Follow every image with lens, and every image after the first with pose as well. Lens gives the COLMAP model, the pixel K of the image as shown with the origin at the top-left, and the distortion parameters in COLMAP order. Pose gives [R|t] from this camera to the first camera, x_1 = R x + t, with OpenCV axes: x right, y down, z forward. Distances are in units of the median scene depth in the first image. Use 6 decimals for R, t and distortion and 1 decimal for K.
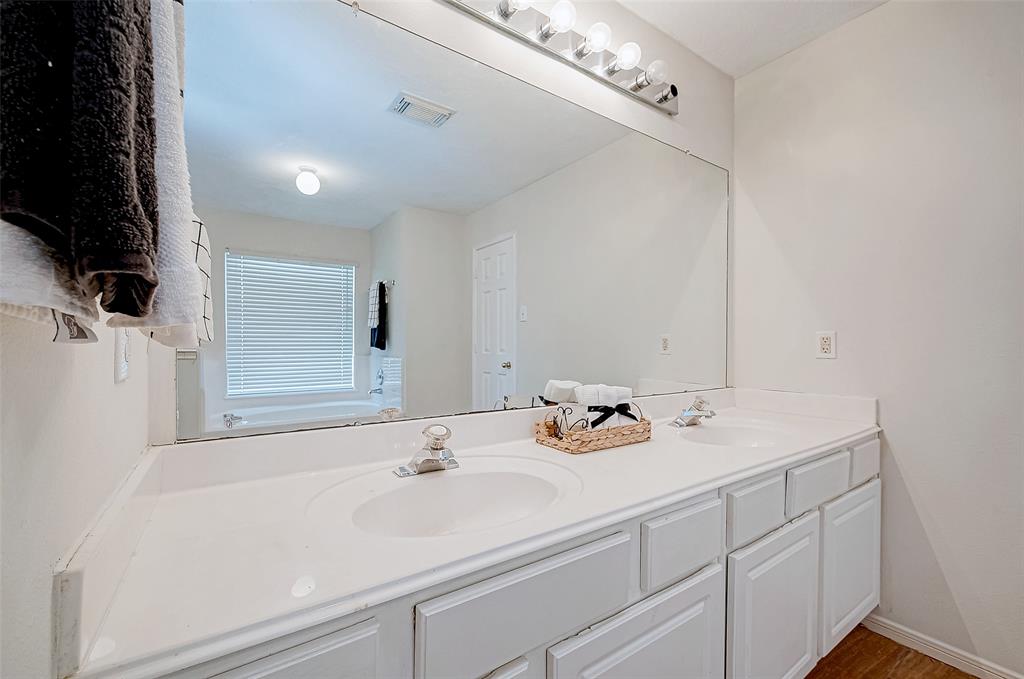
lens RADIAL K [[410.1, 0, 492.0], [0, 410.1, 343.0], [0, 0, 1]] dist [-0.002229, 0.000873]
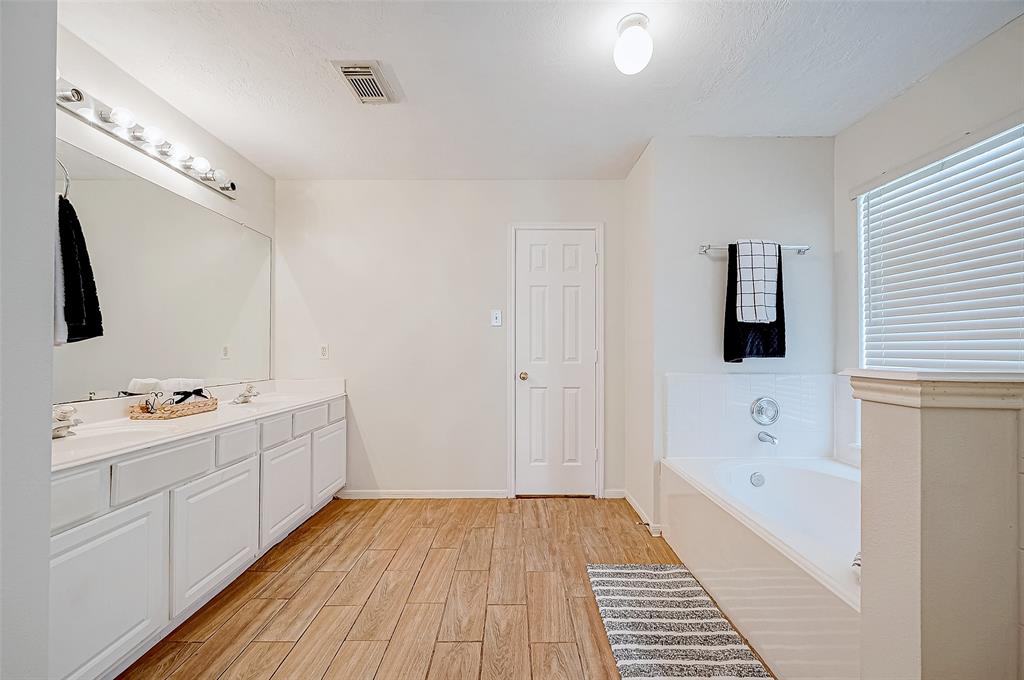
lens RADIAL K [[410.1, 0, 497.6], [0, 410.1, 346.4], [0, 0, 1]] dist [-0.002229, 0.000873]
pose [[0.546690, 0.002611, 0.837331, -0.376298], [0.002112, 0.999988, -0.004497, -0.008351], [-0.837333, 0.004227, 0.546677, -0.845068]]
